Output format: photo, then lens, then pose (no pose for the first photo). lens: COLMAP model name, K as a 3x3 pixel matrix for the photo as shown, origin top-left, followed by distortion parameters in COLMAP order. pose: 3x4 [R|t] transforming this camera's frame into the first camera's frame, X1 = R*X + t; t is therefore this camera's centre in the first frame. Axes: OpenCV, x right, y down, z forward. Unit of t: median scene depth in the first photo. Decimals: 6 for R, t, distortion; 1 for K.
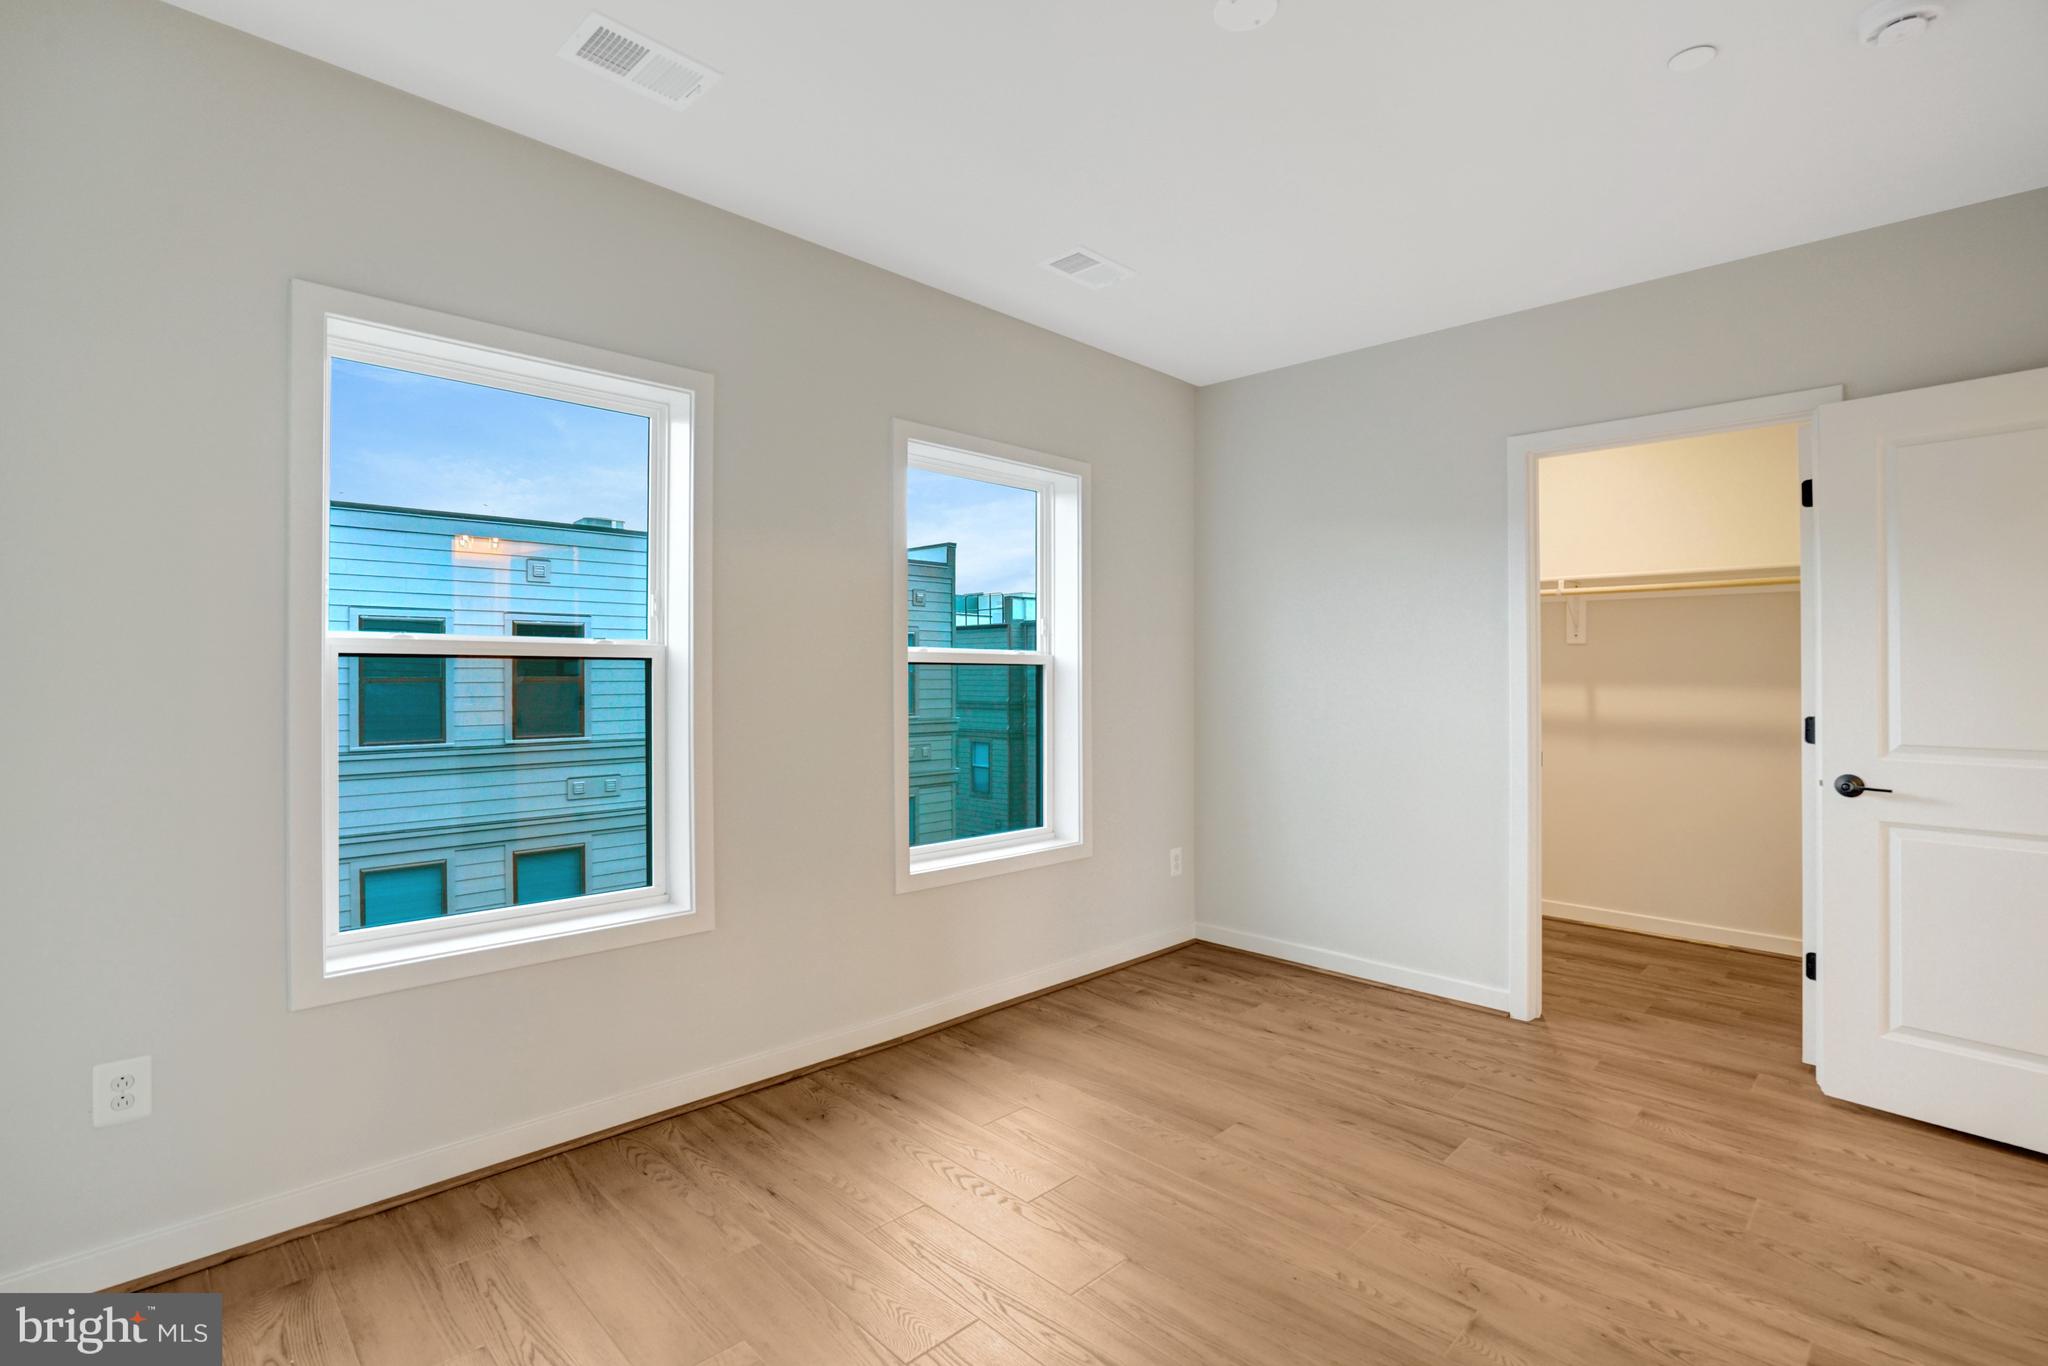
lens RADIAL K [[951.6, 0, 1027.1], [0, 951.6, 670.1], [0, 0, 1]] dist [-0.034668, 0.009920]
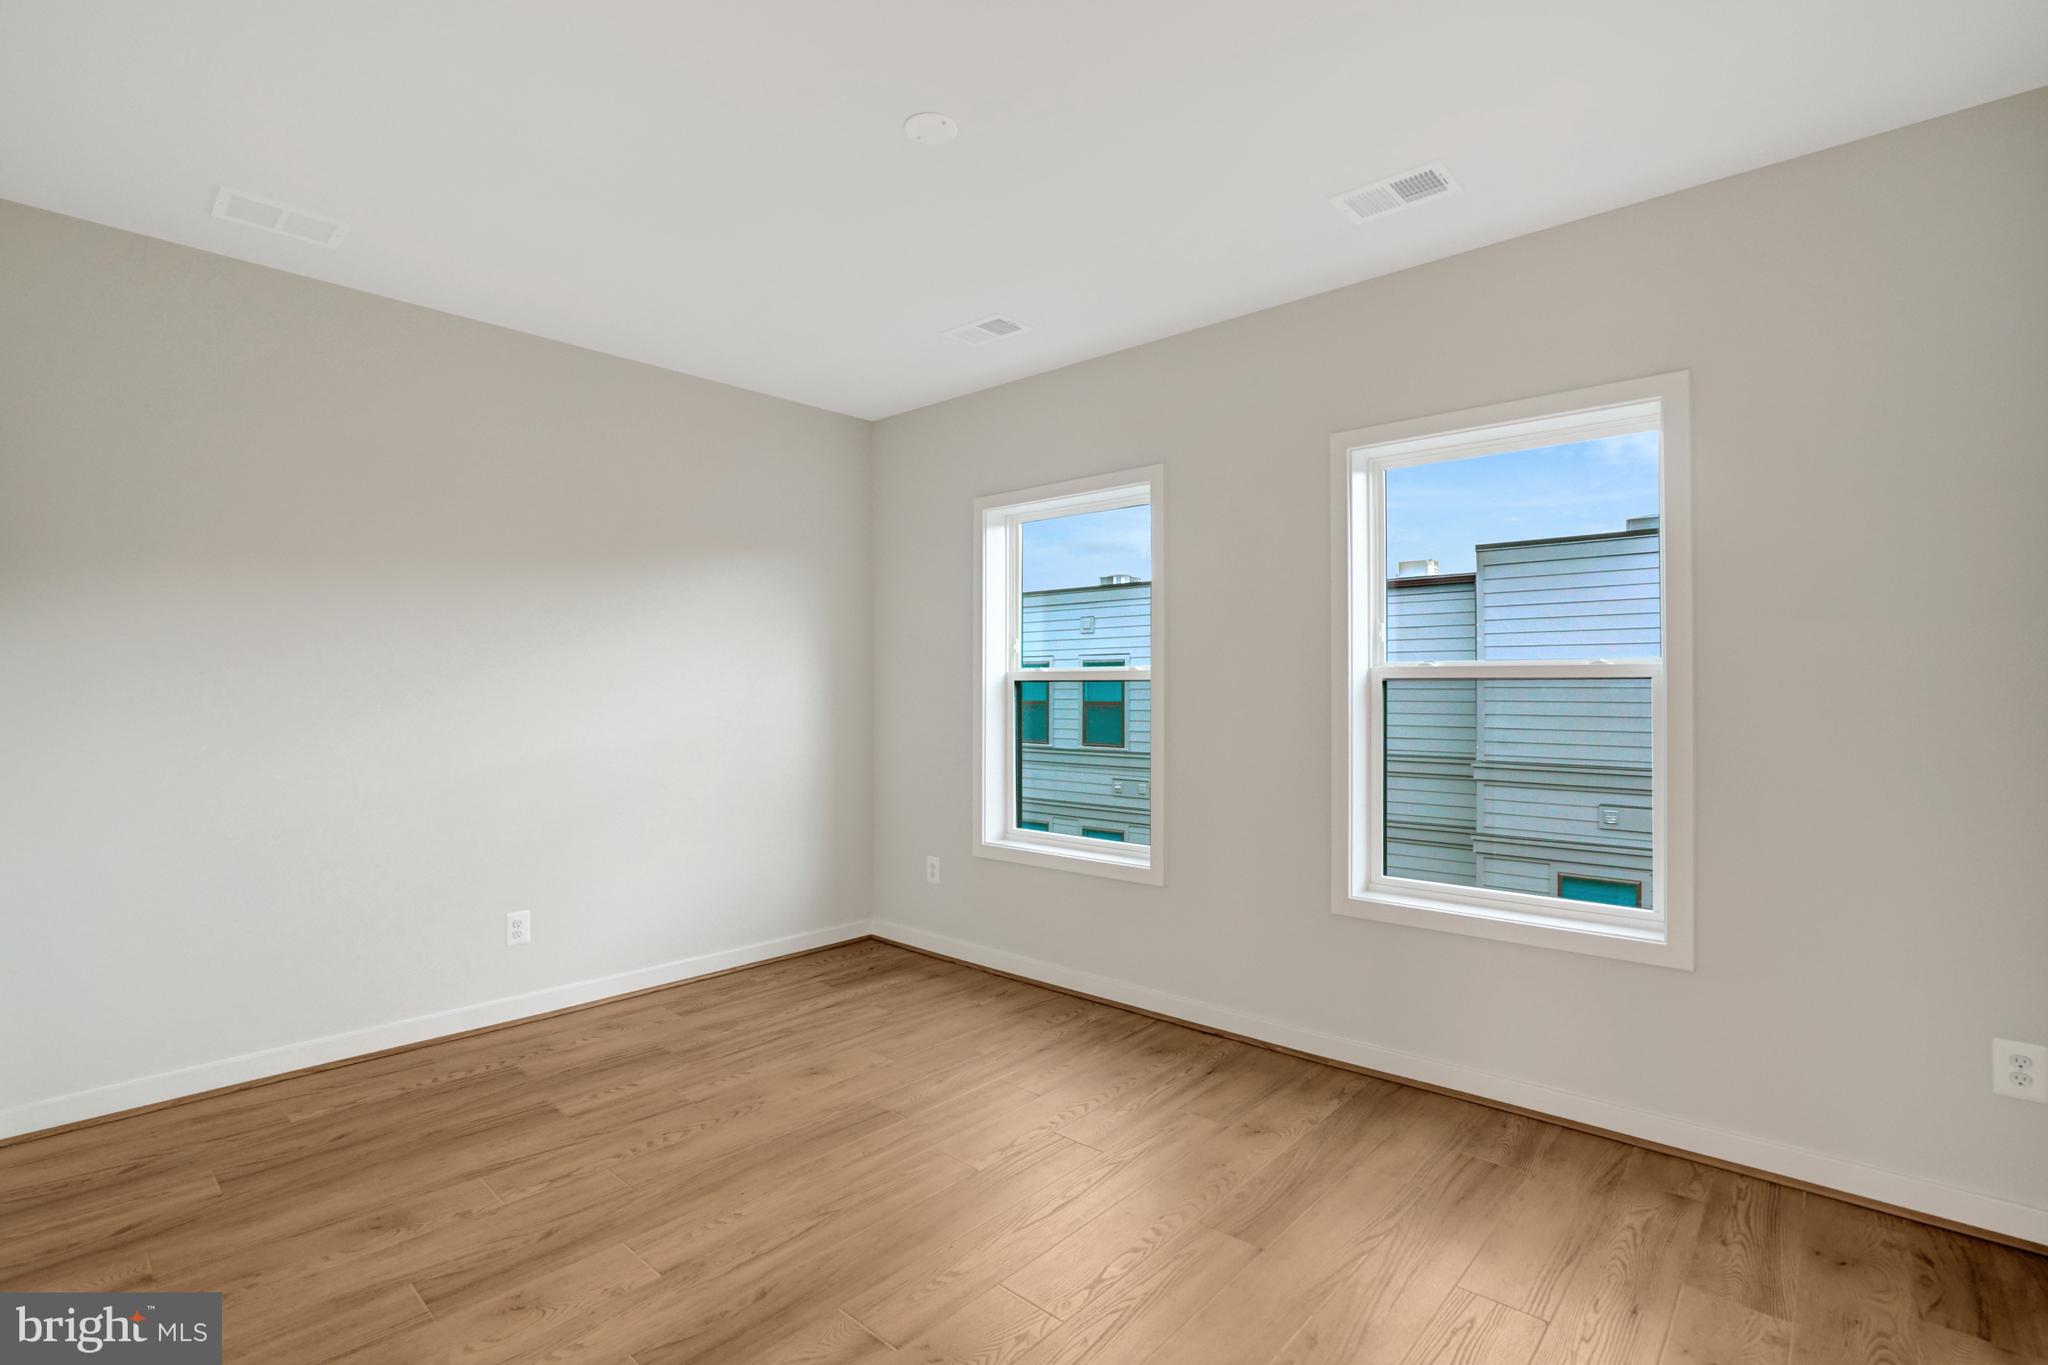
lens RADIAL K [[951.6, 0, 1021.9], [0, 951.6, 688.5], [0, 0, 1]] dist [-0.034668, 0.009920]
pose [[0.065962, -0.007623, -0.997793, 0.950919], [0.000624, 0.999971, -0.007598, 0.008971], [0.997822, -0.000122, 0.065965, 0.703821]]
